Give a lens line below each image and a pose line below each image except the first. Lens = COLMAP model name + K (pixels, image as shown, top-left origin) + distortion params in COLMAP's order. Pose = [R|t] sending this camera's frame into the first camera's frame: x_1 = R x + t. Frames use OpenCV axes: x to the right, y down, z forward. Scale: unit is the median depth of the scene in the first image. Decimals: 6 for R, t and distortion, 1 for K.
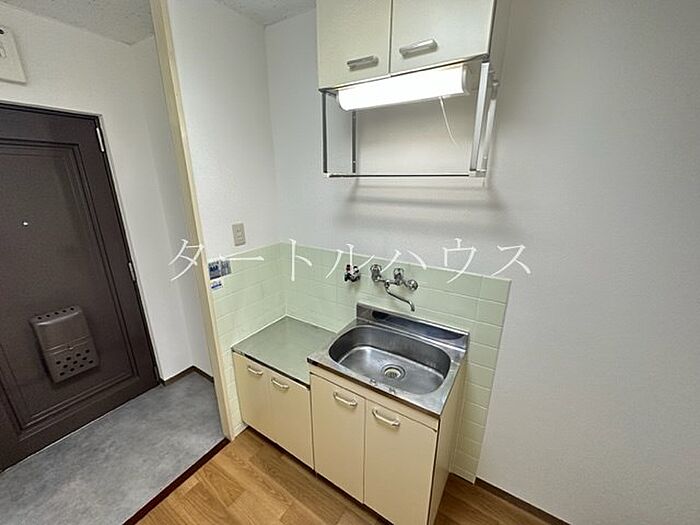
lens RADIAL K [[282.2, 0, 350.0], [0, 282.2, 262.5], [0, 0, 1]] dist [-0.000473, -0.000048]
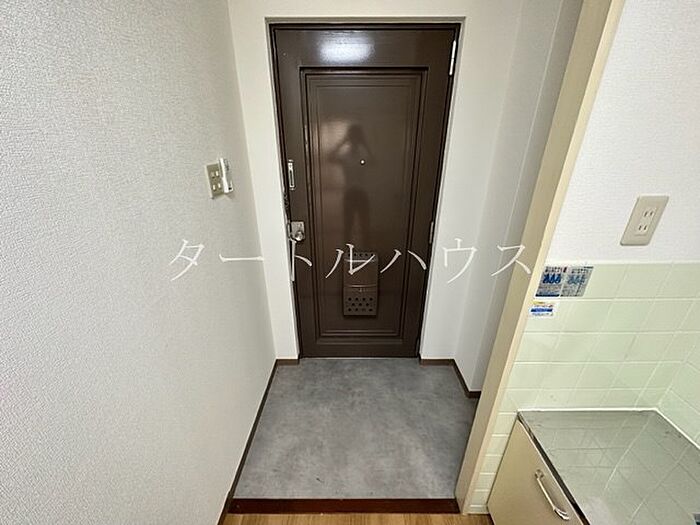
lens RADIAL K [[282.2, 0, 350.0], [0, 282.2, 262.5], [0, 0, 1]] dist [-0.000473, -0.000048]
pose [[0.539875, 0.341032, -0.769566, -0.253607], [-0.249188, 0.938023, 0.240871, -0.029945], [0.804015, 0.061726, 0.591396, 0.351637]]
